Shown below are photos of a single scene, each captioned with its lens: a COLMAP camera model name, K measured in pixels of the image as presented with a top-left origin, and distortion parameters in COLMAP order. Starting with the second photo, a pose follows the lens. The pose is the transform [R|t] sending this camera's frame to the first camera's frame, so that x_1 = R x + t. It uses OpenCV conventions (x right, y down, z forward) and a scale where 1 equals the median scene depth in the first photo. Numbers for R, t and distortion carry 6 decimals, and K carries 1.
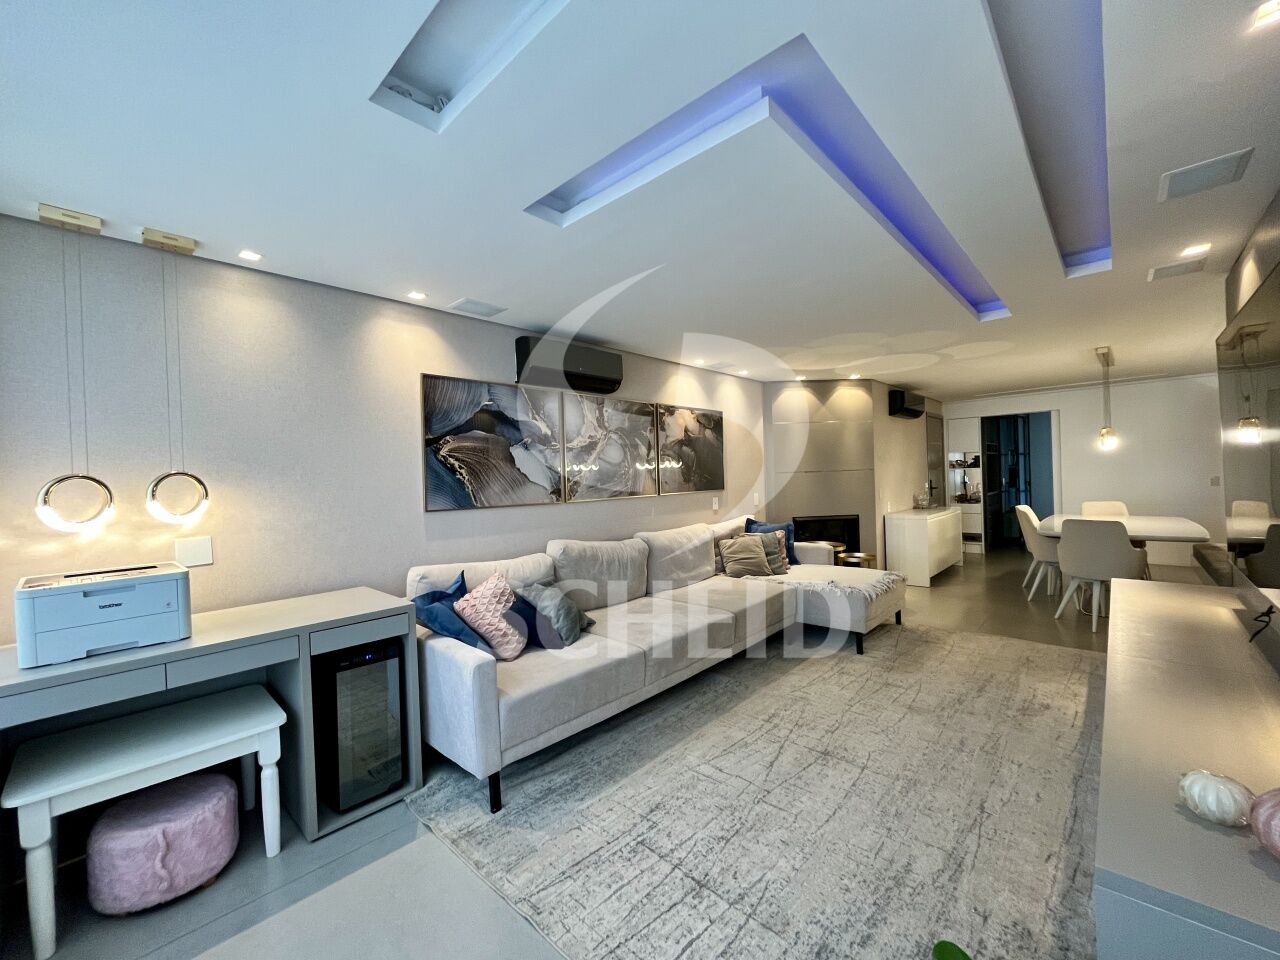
lens RADIAL K [[519.0, 0, 637.0], [0, 519.0, 482.6], [0, 0, 1]] dist [-0.000451, 0.000360]
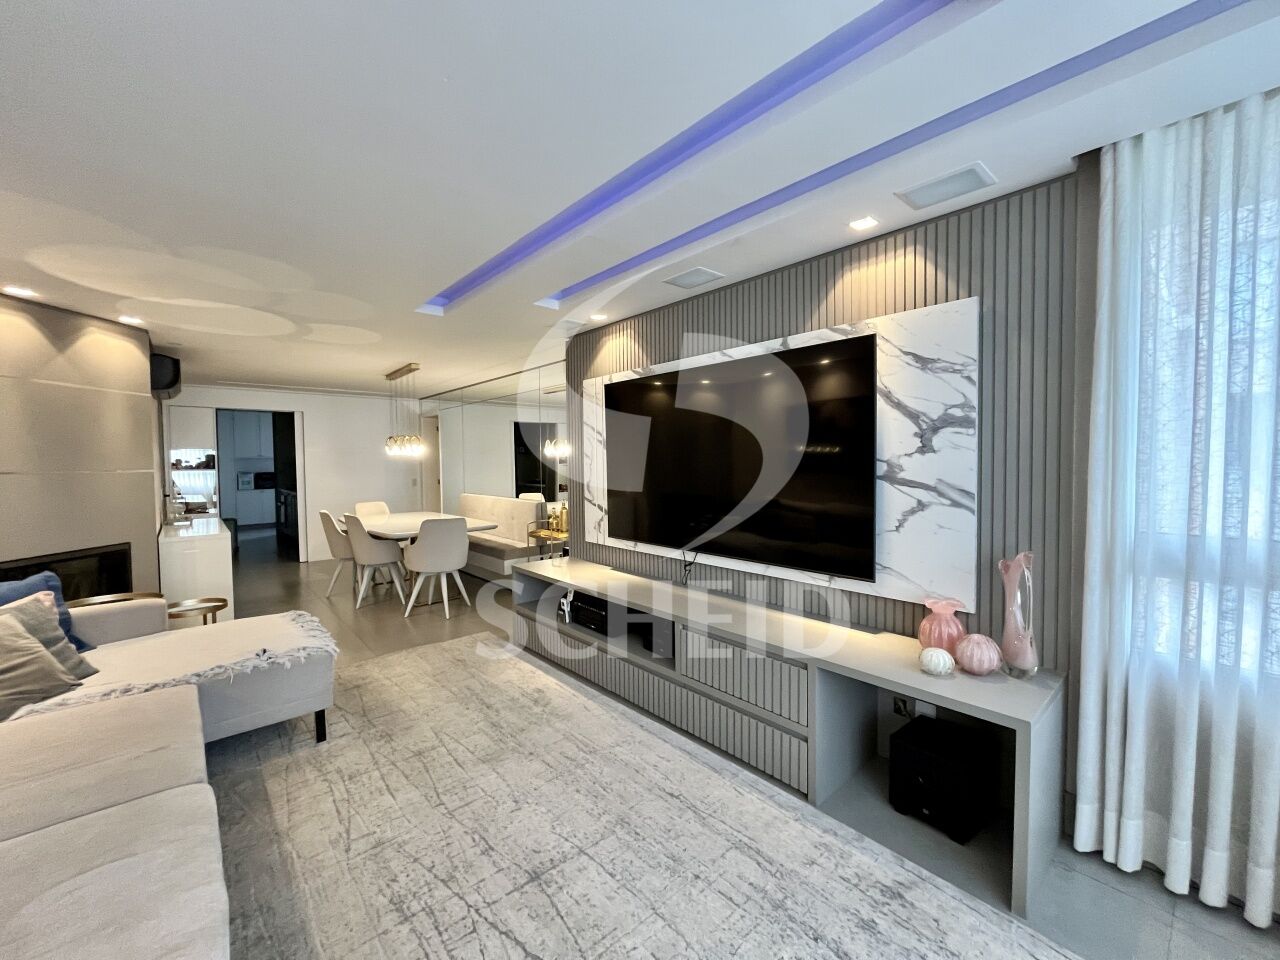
lens RADIAL K [[519.0, 0, 637.8], [0, 519.0, 477.9], [0, 0, 1]] dist [-0.000451, 0.000360]
pose [[0.095693, 0.000458, 0.995411, -0.237287], [0.013491, 0.999907, -0.001757, -0.010781], [-0.995319, 0.013597, 0.095678, 0.577597]]
